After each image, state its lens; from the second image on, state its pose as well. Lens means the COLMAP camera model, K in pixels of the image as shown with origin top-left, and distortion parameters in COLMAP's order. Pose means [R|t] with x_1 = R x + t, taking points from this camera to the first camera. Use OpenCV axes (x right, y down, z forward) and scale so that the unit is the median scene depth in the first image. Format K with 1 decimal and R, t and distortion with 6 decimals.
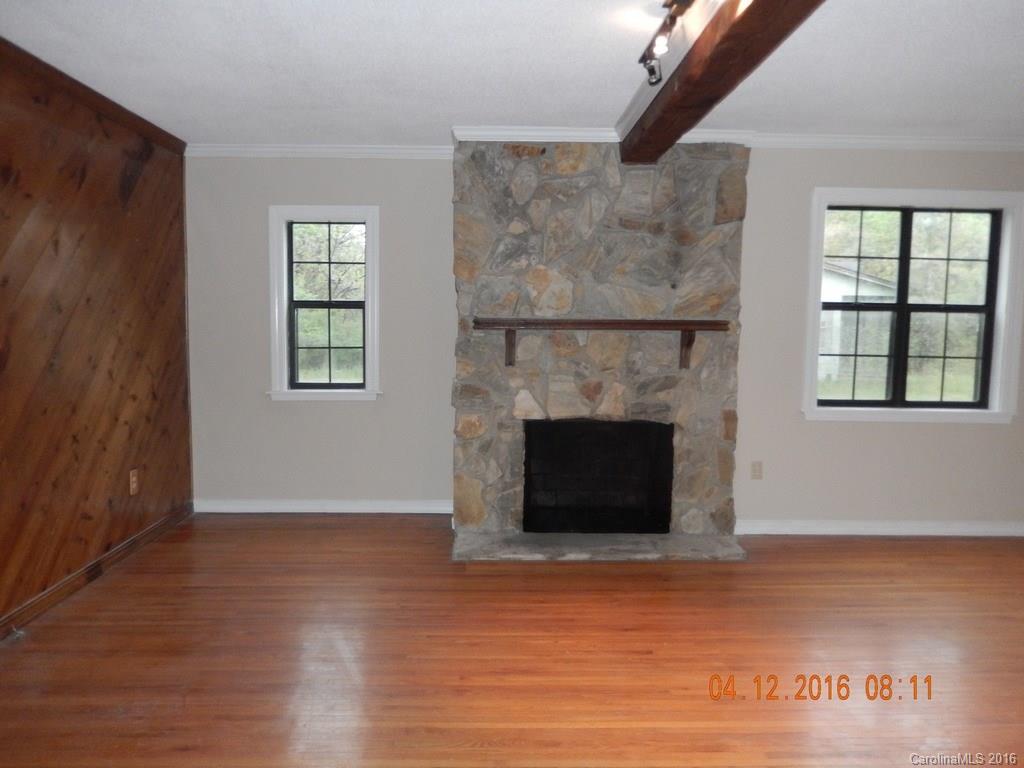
lens RADIAL K [[769.3, 0, 518.2], [0, 769.3, 383.7], [0, 0, 1]] dist [-0.007224, -0.007053]
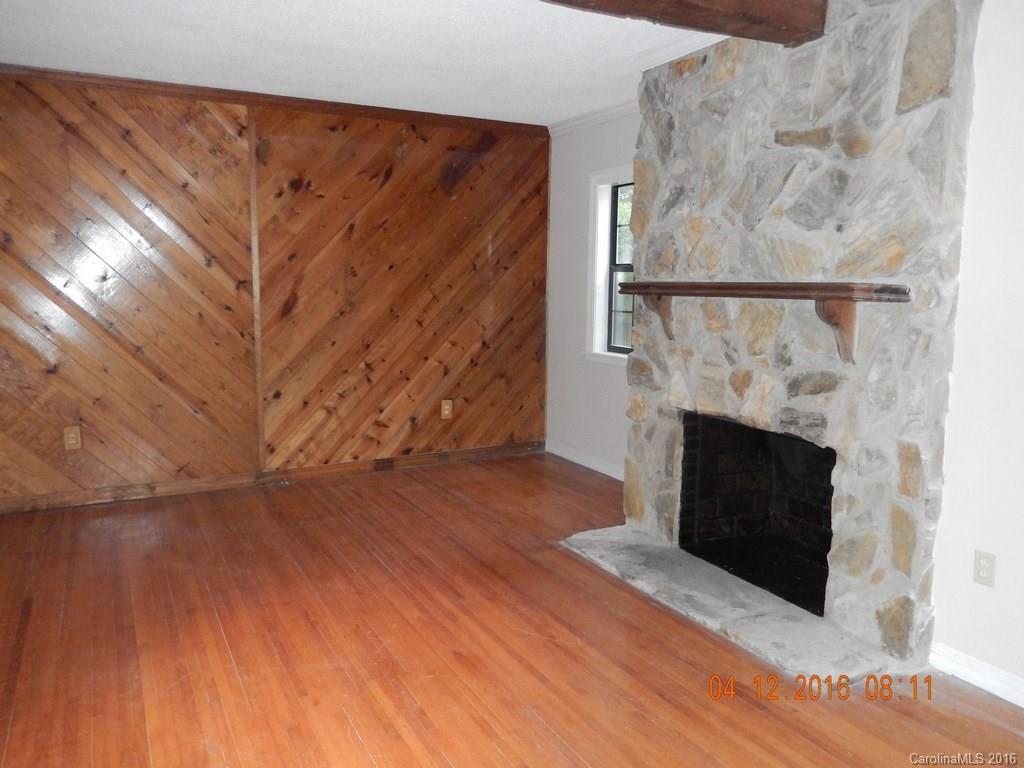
lens RADIAL K [[769.3, 0, 517.2], [0, 769.3, 383.6], [0, 0, 1]] dist [-0.007224, -0.007053]
pose [[0.446441, 0.115013, -0.887391, 0.649425], [-0.081085, 0.992825, 0.087885, -0.035868], [0.891132, 0.032719, 0.452563, 0.494026]]
